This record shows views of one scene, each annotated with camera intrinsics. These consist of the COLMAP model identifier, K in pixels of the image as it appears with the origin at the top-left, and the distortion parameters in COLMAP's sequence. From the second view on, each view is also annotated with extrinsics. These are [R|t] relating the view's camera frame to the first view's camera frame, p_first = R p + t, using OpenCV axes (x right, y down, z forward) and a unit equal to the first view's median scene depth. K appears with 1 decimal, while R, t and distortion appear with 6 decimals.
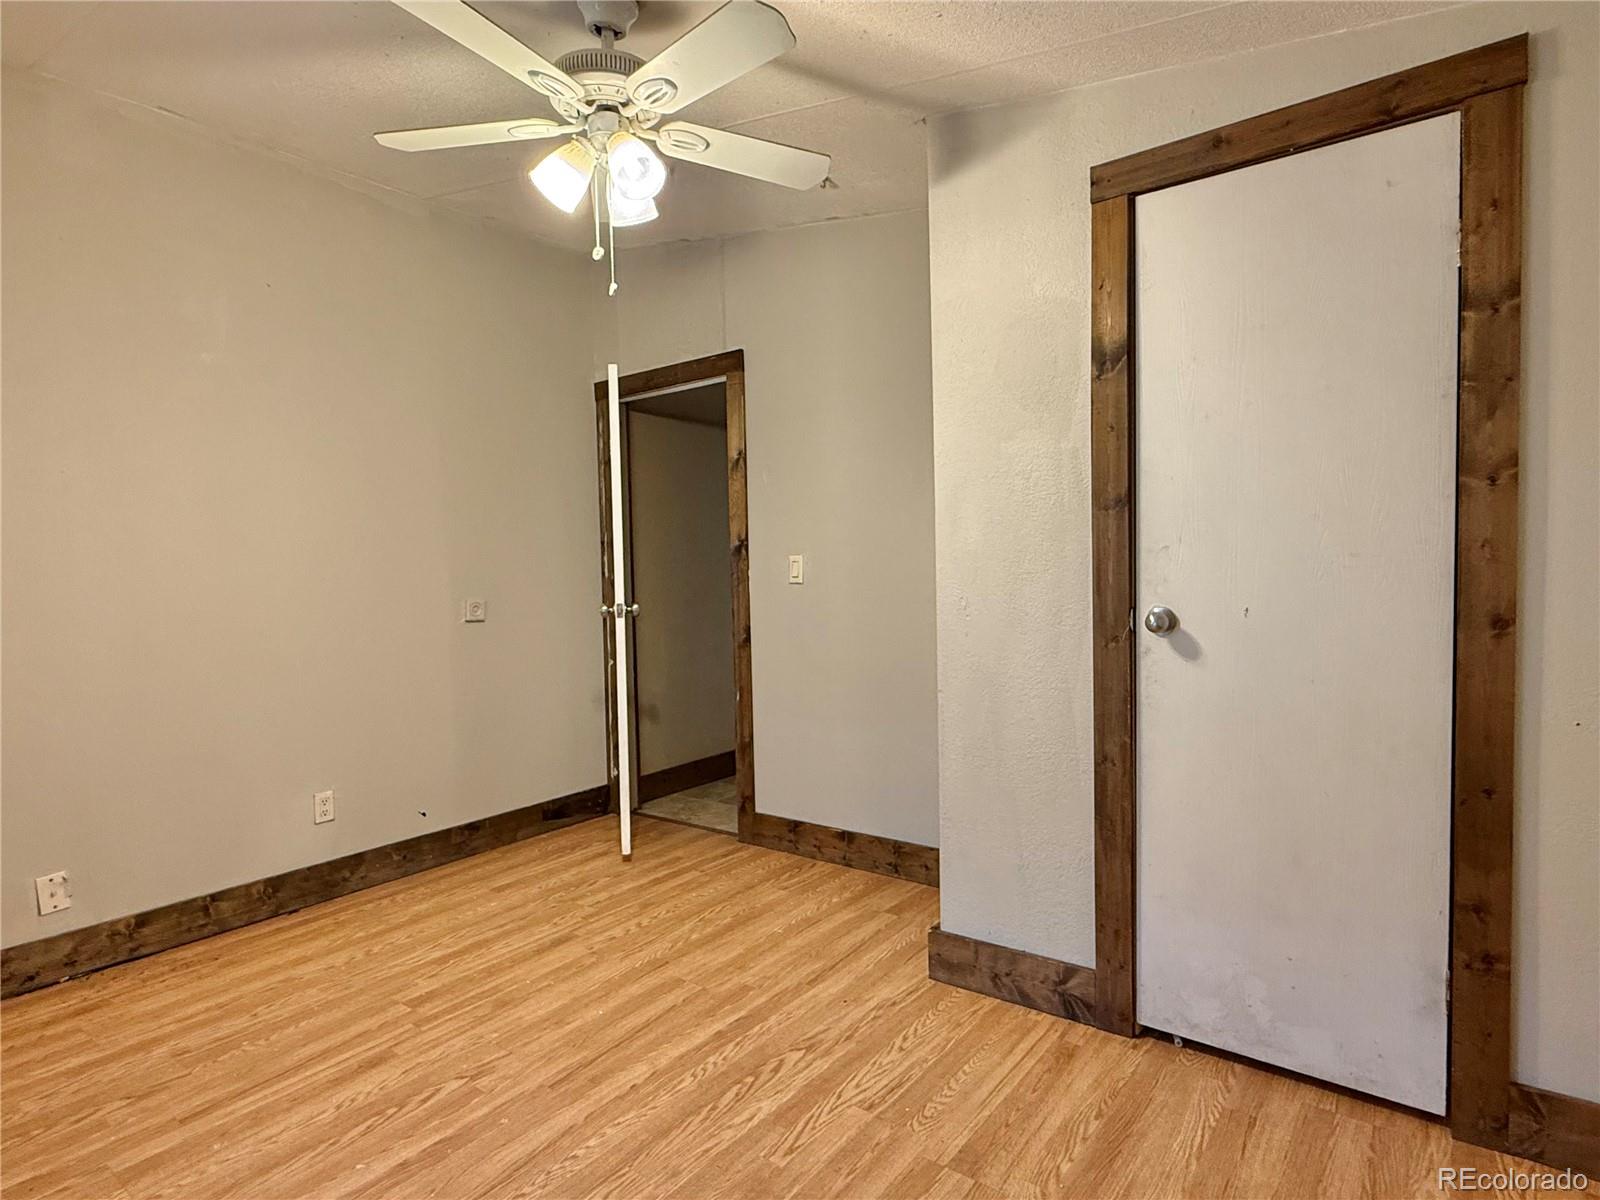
lens RADIAL K [[862.3, 0, 798.1], [0, 862.3, 604.0], [0, 0, 1]] dist [-0.003727, -0.000105]
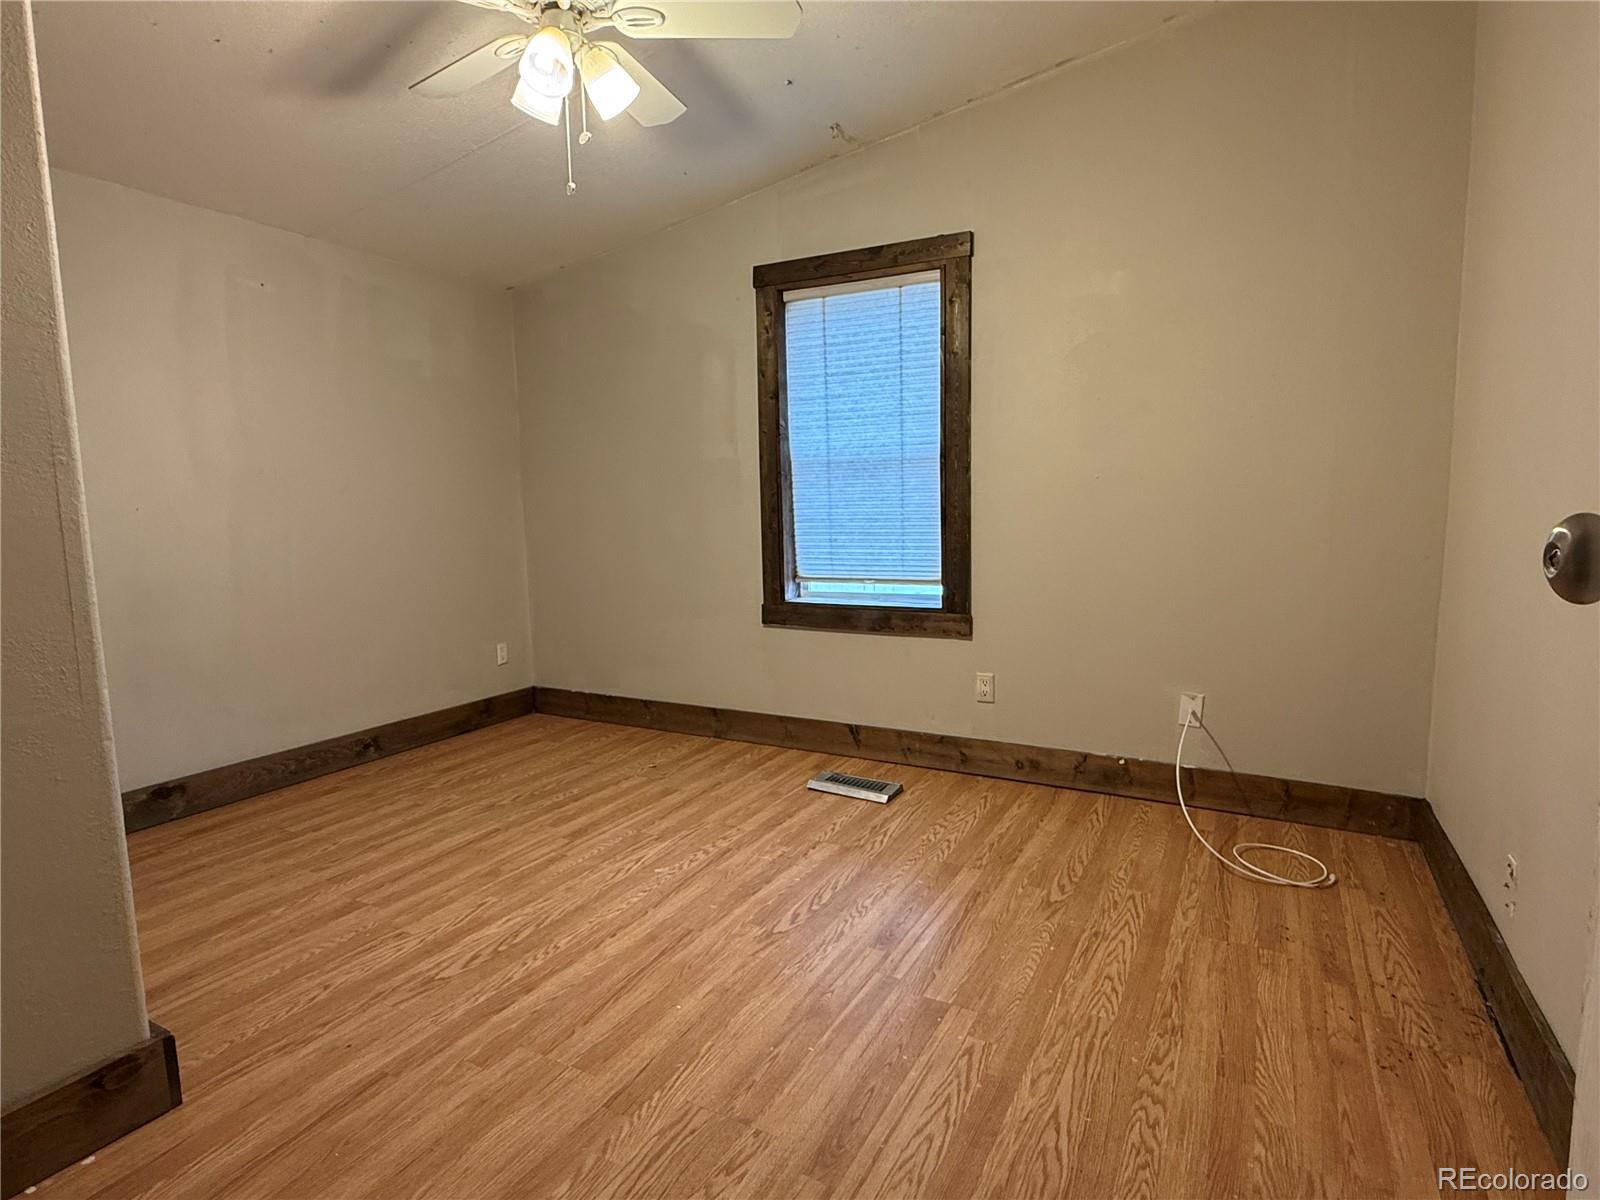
lens RADIAL K [[877.6, 0, 797.9], [0, 877.6, 600.6], [0, 0, 1]] dist [0.002863, 0.001344]
pose [[-0.986352, 0.059849, -0.153390, -0.256637], [0.035965, 0.987416, 0.154002, -0.021685], [0.160676, 0.146384, -0.976092, 1.916202]]
